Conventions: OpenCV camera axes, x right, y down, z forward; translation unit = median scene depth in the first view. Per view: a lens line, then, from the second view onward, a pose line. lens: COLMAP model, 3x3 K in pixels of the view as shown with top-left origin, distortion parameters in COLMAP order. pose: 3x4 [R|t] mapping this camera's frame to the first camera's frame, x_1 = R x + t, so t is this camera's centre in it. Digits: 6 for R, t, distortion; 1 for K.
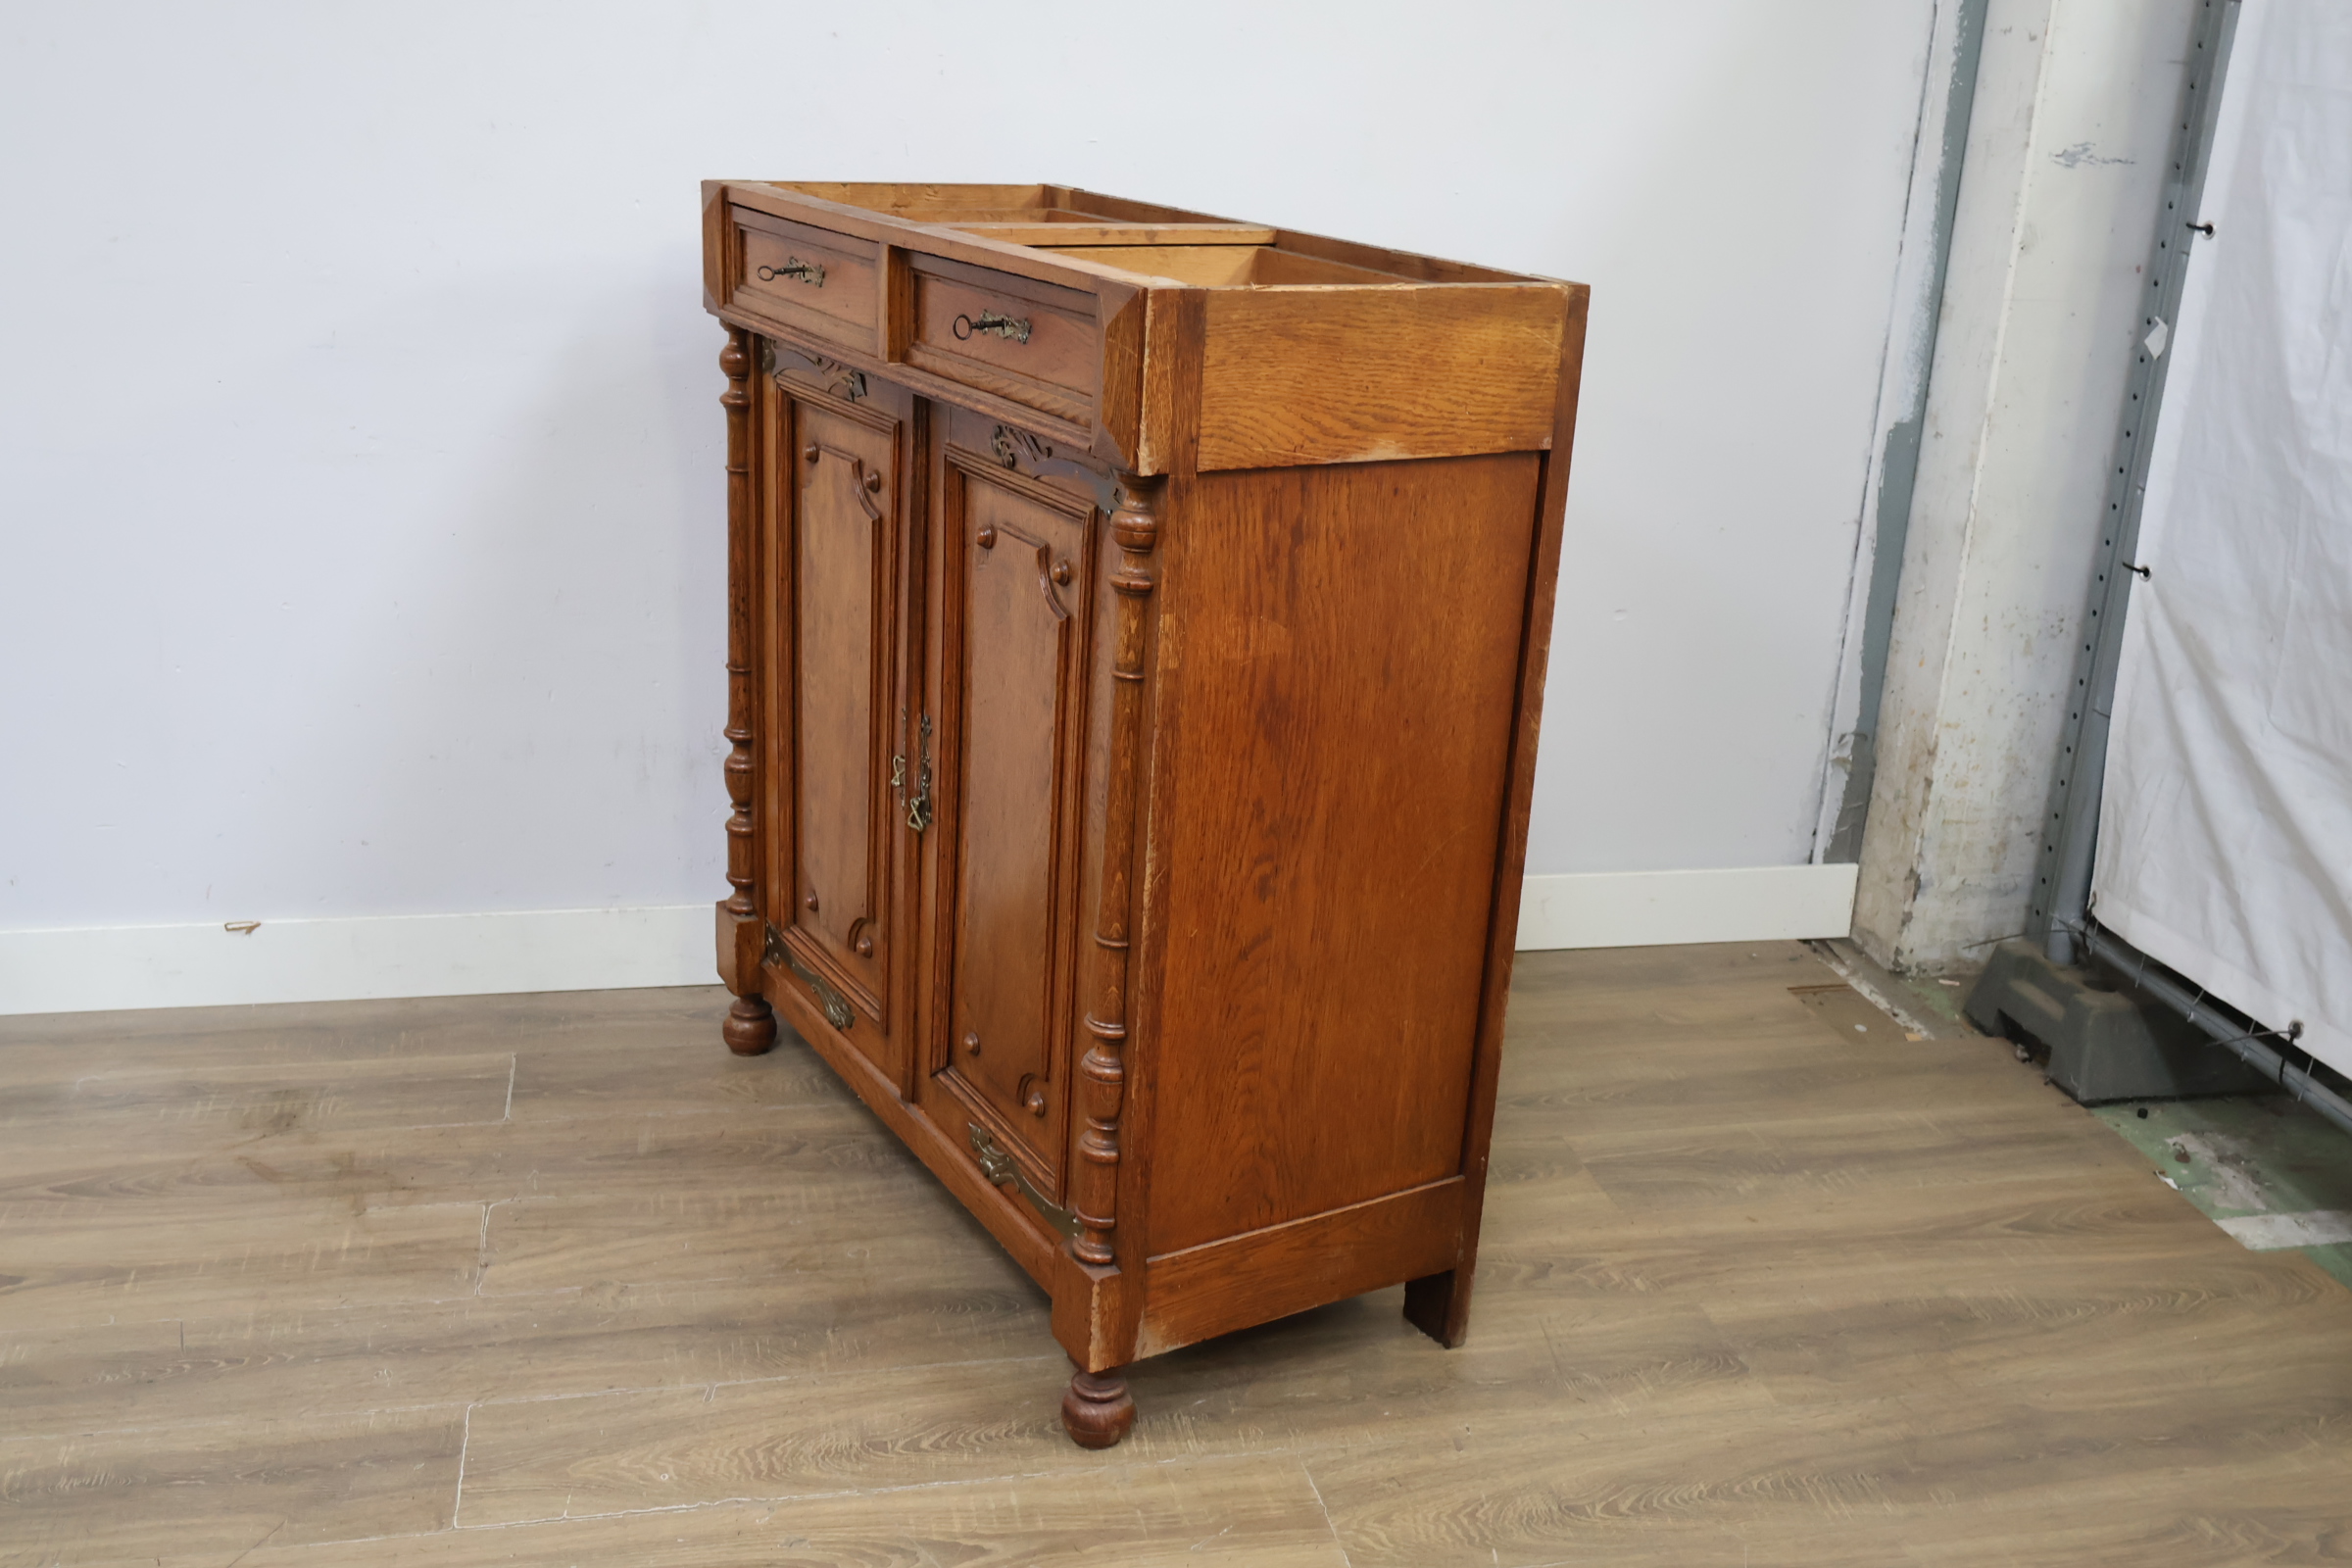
lens RADIAL K [[2348.5, 0, 1168.8], [0, 2348.5, 775.5], [0, 0, 1]] dist [0.002592, 0.004600]
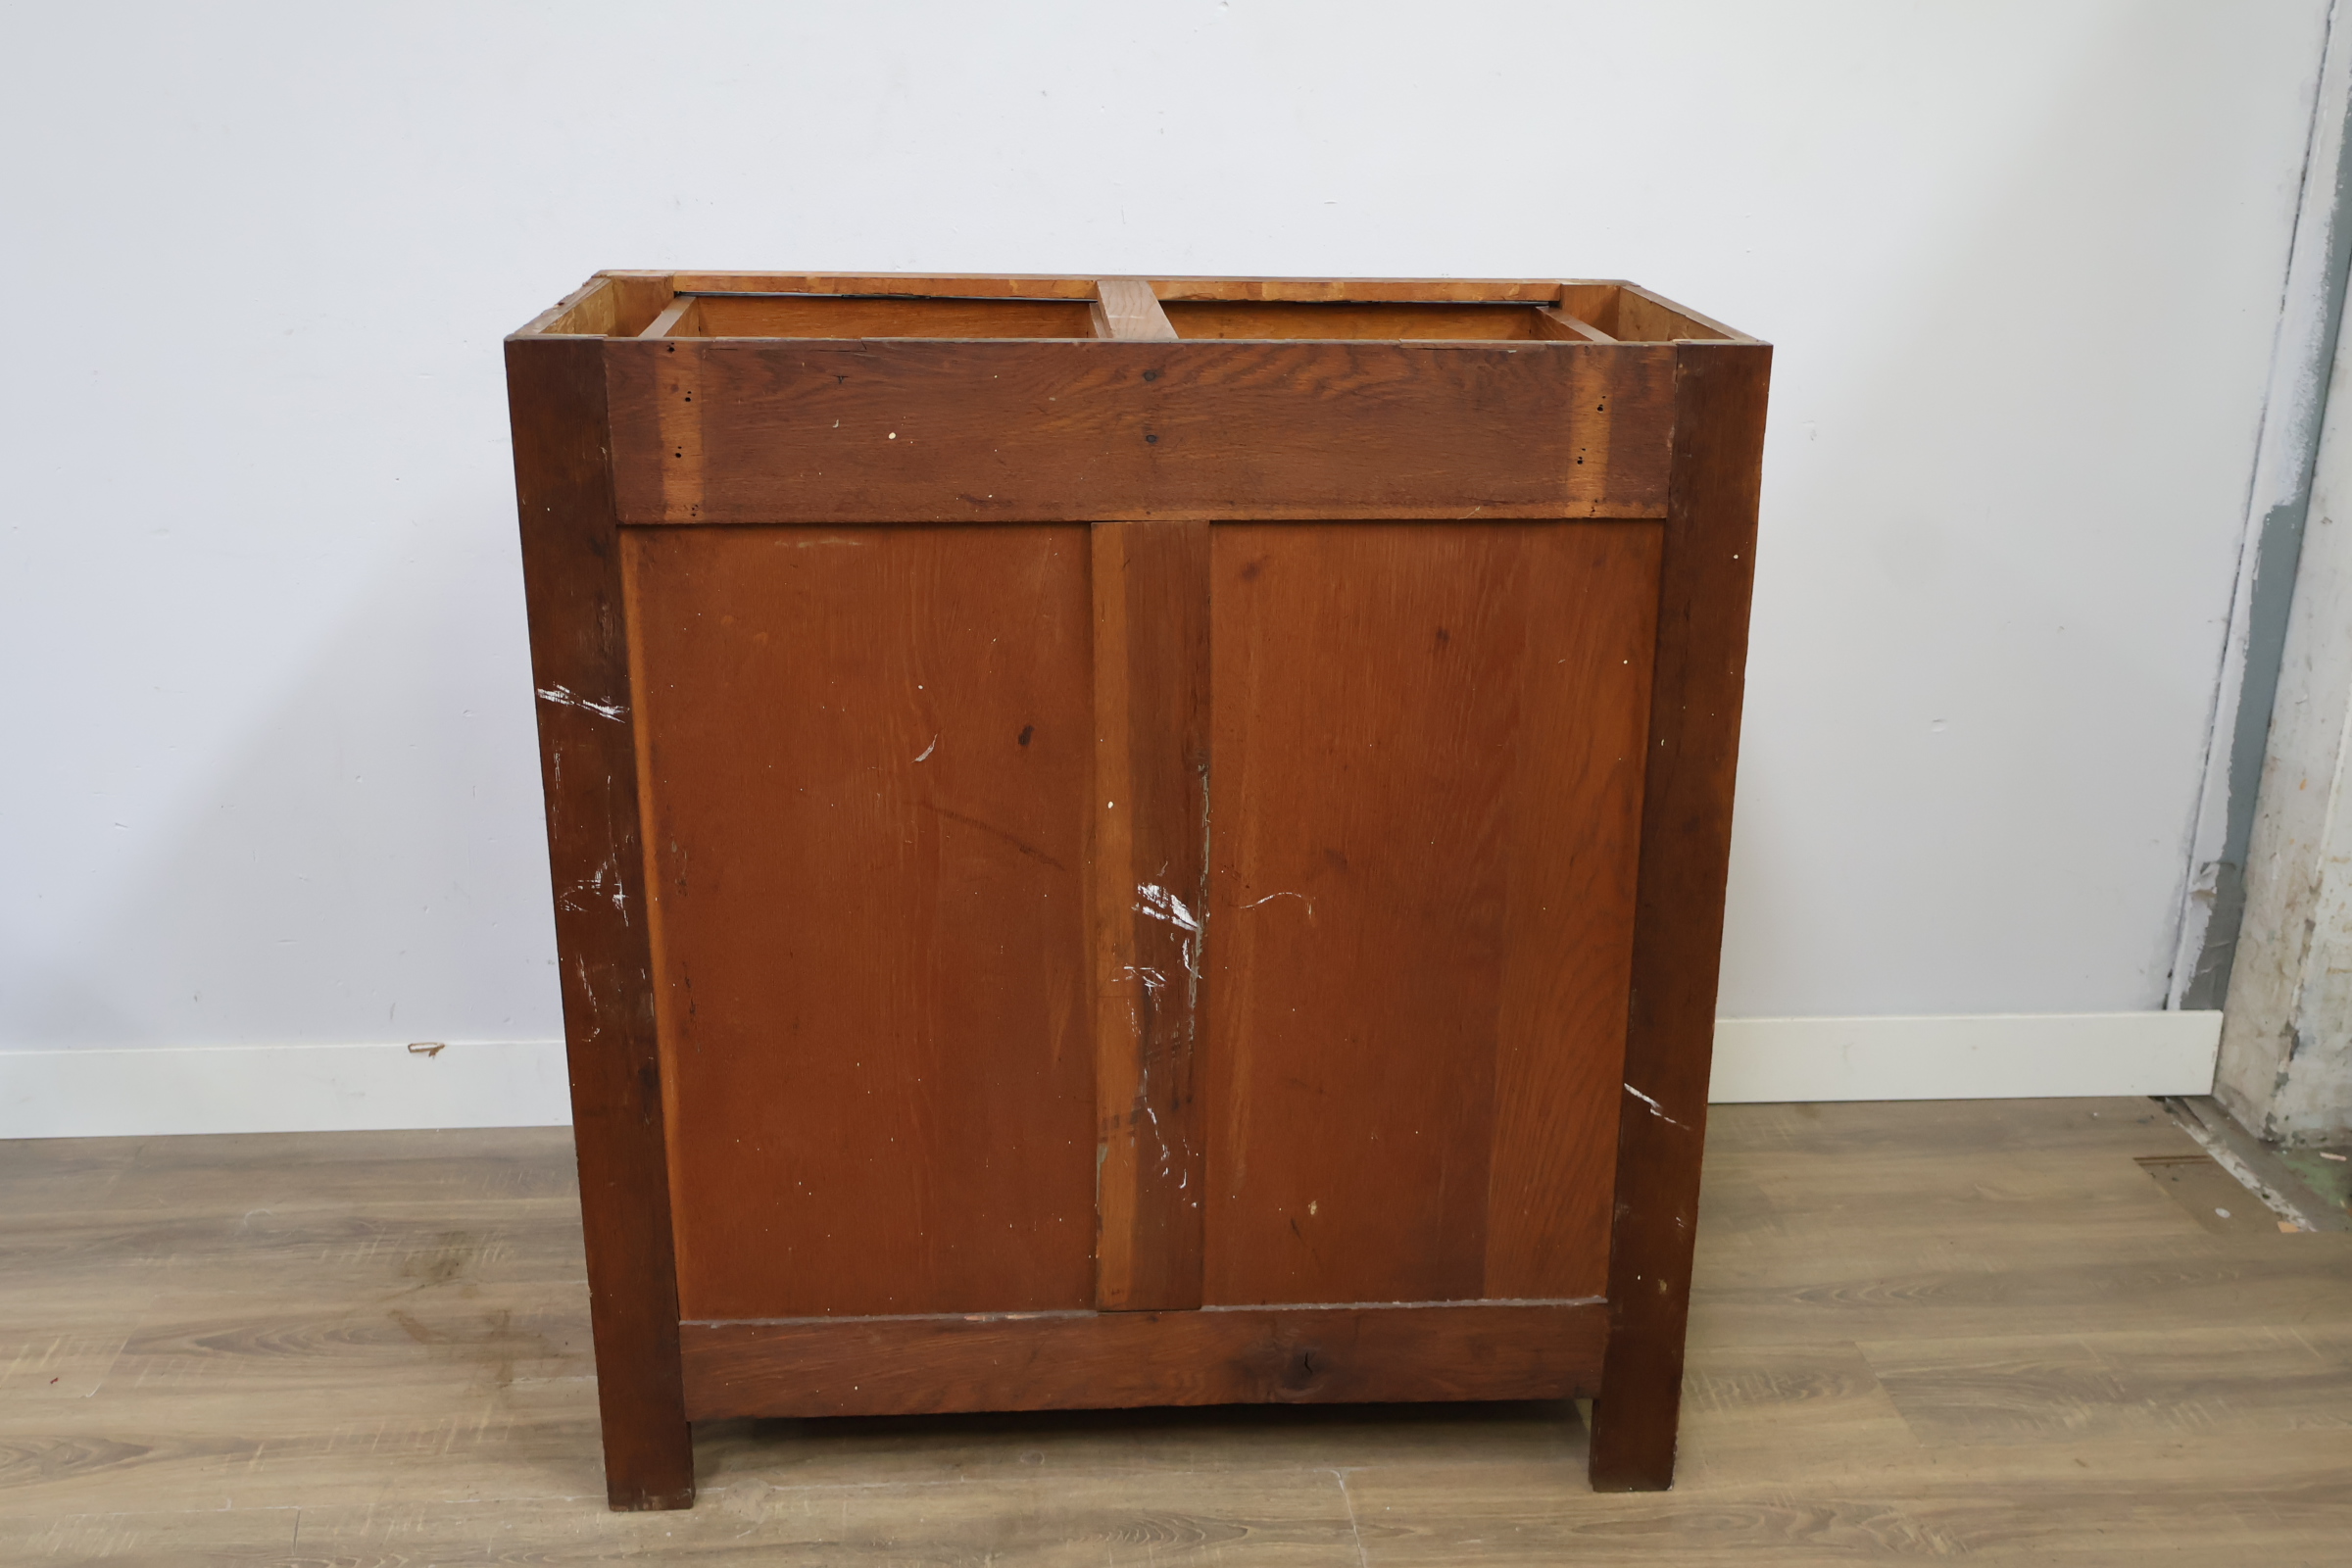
lens RADIAL K [[2337.8, 0, 1171.2], [0, 2337.8, 781.3], [0, 0, 1]] dist [0.005780, 0.002526]
pose [[0.989836, 0.013393, -0.141579, 0.041049], [-0.014403, 0.999878, -0.006110, -0.047854], [0.141479, 0.008087, 0.989908, 0.120805]]
